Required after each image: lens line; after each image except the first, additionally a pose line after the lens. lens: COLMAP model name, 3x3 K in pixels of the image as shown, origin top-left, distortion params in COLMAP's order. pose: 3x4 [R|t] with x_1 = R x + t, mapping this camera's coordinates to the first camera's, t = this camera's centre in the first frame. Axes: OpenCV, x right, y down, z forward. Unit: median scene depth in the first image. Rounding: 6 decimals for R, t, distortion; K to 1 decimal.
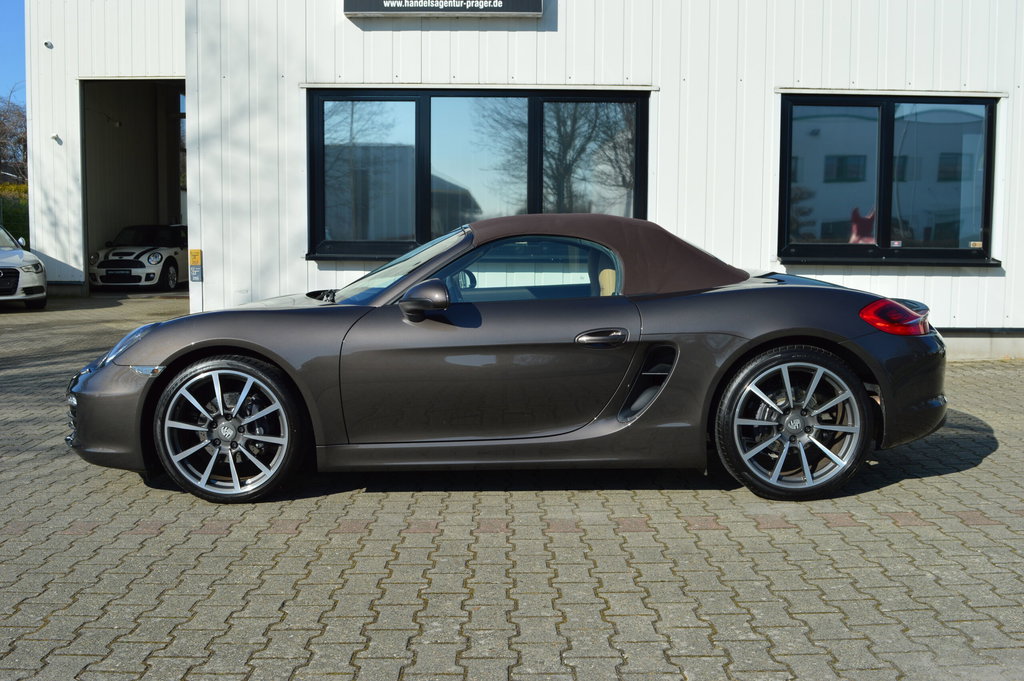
lens RADIAL K [[1017.0, 0, 512.6], [0, 1017.0, 343.8], [0, 0, 1]] dist [-0.070170, 0.000000]
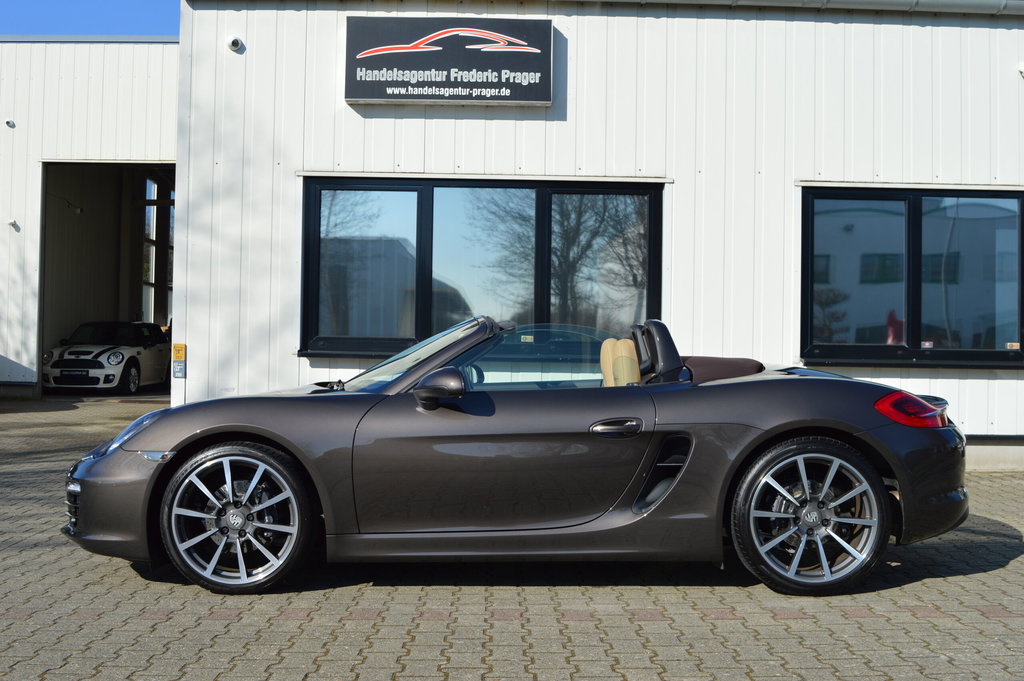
lens RADIAL K [[1157.7, 0, 511.9], [0, 1157.7, 339.1], [0, 0, 1]] dist [-0.047613, 0.000000]
pose [[0.999946, 0.009880, 0.003083, -0.018216], [-0.009489, 0.994084, -0.108203, 0.029968], [-0.004134, 0.108168, 0.994124, -0.130405]]
